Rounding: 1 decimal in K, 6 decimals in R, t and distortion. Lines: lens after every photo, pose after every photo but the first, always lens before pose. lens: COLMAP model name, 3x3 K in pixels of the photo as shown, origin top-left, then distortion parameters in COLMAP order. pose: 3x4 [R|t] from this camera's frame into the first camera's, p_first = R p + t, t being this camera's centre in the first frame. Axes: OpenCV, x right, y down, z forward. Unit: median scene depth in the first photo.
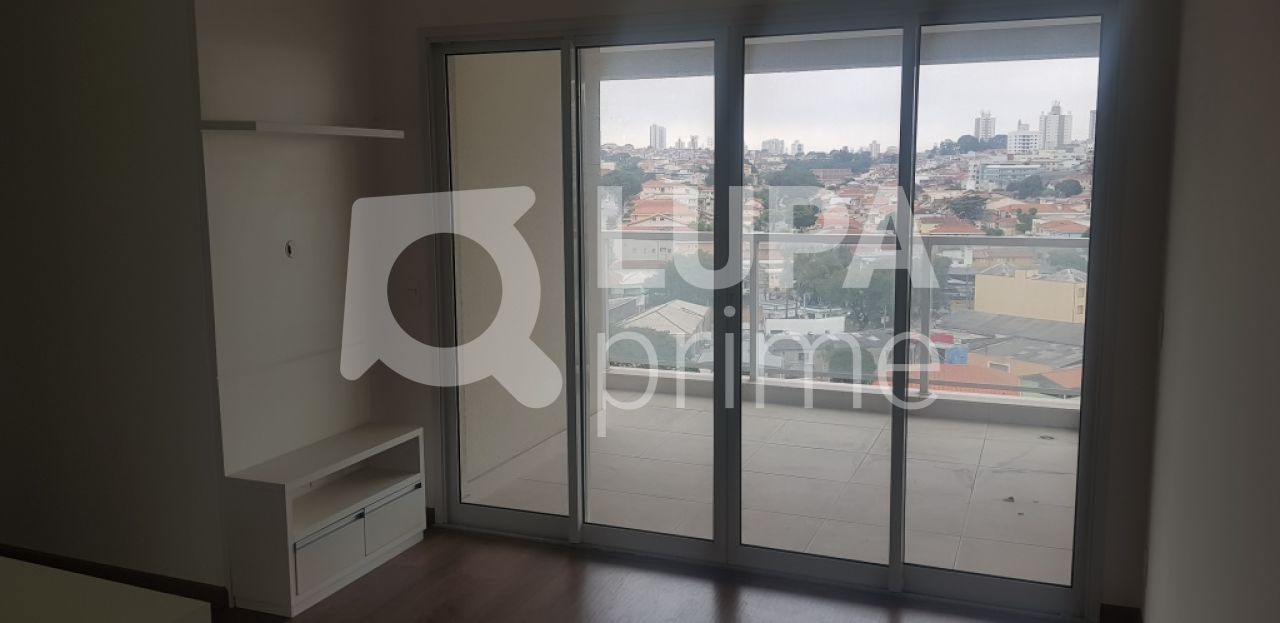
lens RADIAL K [[1024.2, 0, 634.2], [0, 1024.2, 308.8], [0, 0, 1]] dist [0.094773, -0.107482]
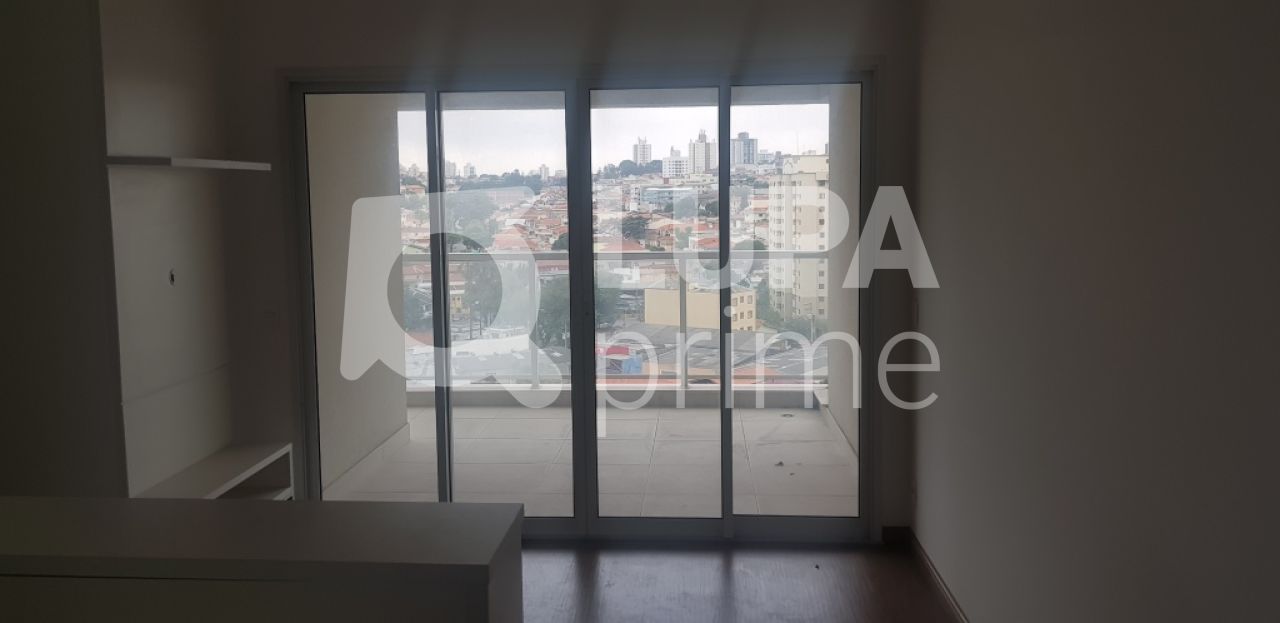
lens RADIAL K [[1024.2, 0, 651.1], [0, 1024.2, 281.1], [0, 0, 1]] dist [0.094773, -0.107482]
pose [[0.944481, -0.033537, 0.326850, -0.171067], [0.049036, 0.998024, -0.039291, 0.008228], [-0.324886, 0.053137, 0.944259, -0.108929]]
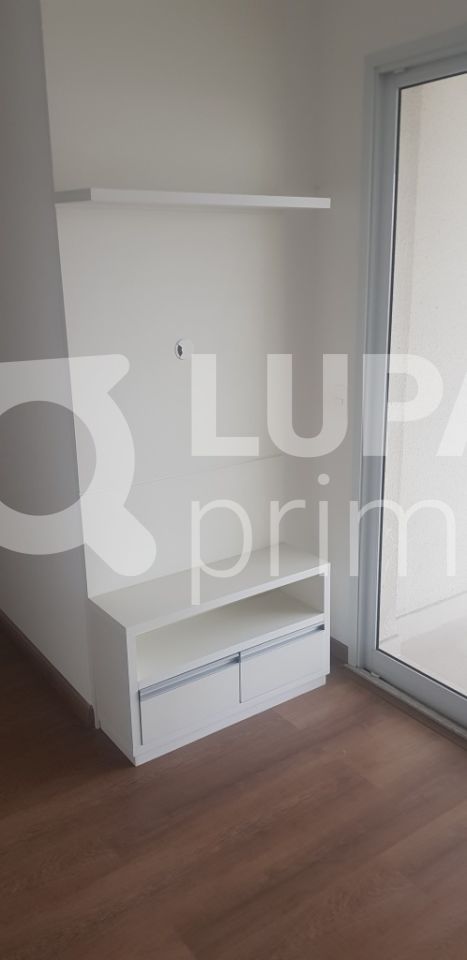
lens RADIAL K [[768.1, 0, 237.0], [0, 768.1, 481.8], [0, 0, 1]] dist [0.094773, -0.107482]
pose [[0.847925, 0.134984, -0.512643, 0.040340], [-0.056854, 0.984617, 0.165220, -0.044686], [0.527059, -0.110948, 0.842555, 0.366301]]
